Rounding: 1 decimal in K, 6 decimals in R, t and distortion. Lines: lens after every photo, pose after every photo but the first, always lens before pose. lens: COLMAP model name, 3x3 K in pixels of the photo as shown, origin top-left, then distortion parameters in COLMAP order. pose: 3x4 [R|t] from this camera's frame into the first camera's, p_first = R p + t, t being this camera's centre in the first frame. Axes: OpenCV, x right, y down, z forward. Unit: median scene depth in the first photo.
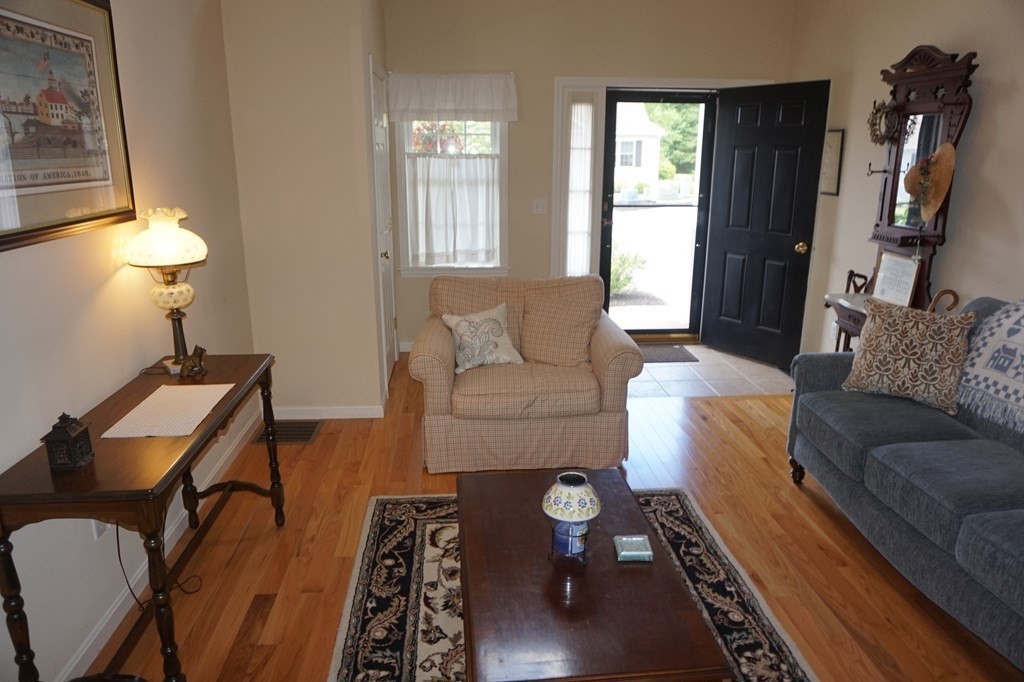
lens RADIAL K [[689.6, 0, 512.0], [0, 689.6, 341.0], [0, 0, 1]] dist [-0.036897, 0.026448]
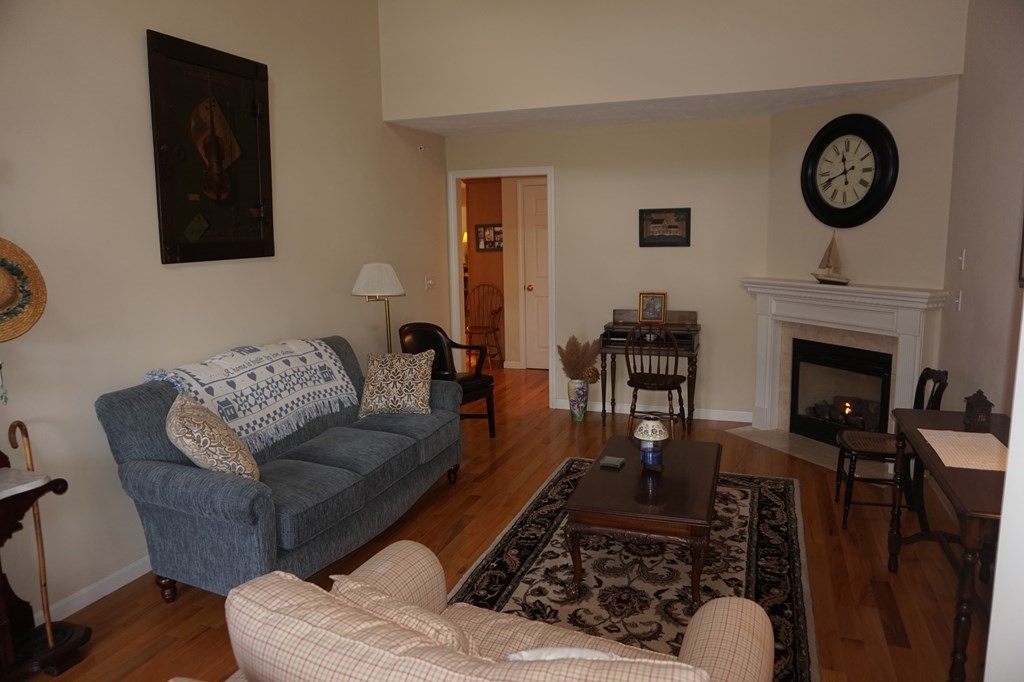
lens RADIAL K [[689.6, 0, 512.0], [0, 689.6, 341.0], [0, 0, 1]] dist [-0.036897, 0.026448]
pose [[-0.906793, -0.051443, 0.418426, -0.250615], [0.127551, 0.912530, 0.388612, -0.562446], [-0.401818, 0.405761, -0.820914, 2.020128]]
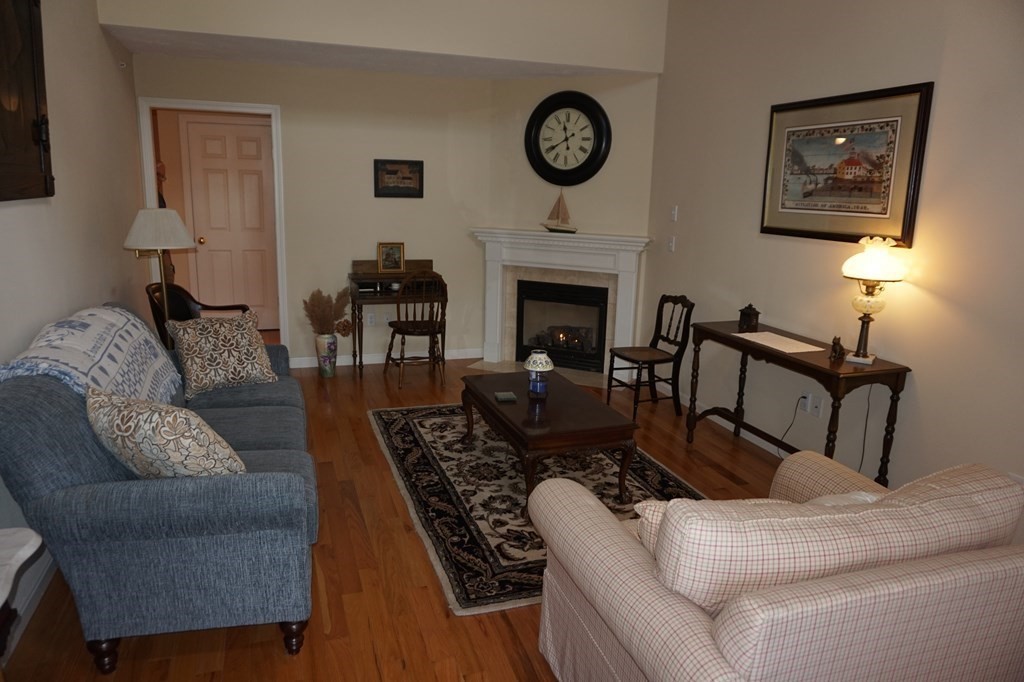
lens RADIAL K [[689.6, 0, 512.0], [0, 689.6, 341.0], [0, 0, 1]] dist [-0.036897, 0.026448]
pose [[-0.967177, 0.028198, -0.252535, 0.529793], [-0.094412, 0.882802, 0.460160, -0.581335], [0.235914, 0.468898, -0.851163, 2.138181]]
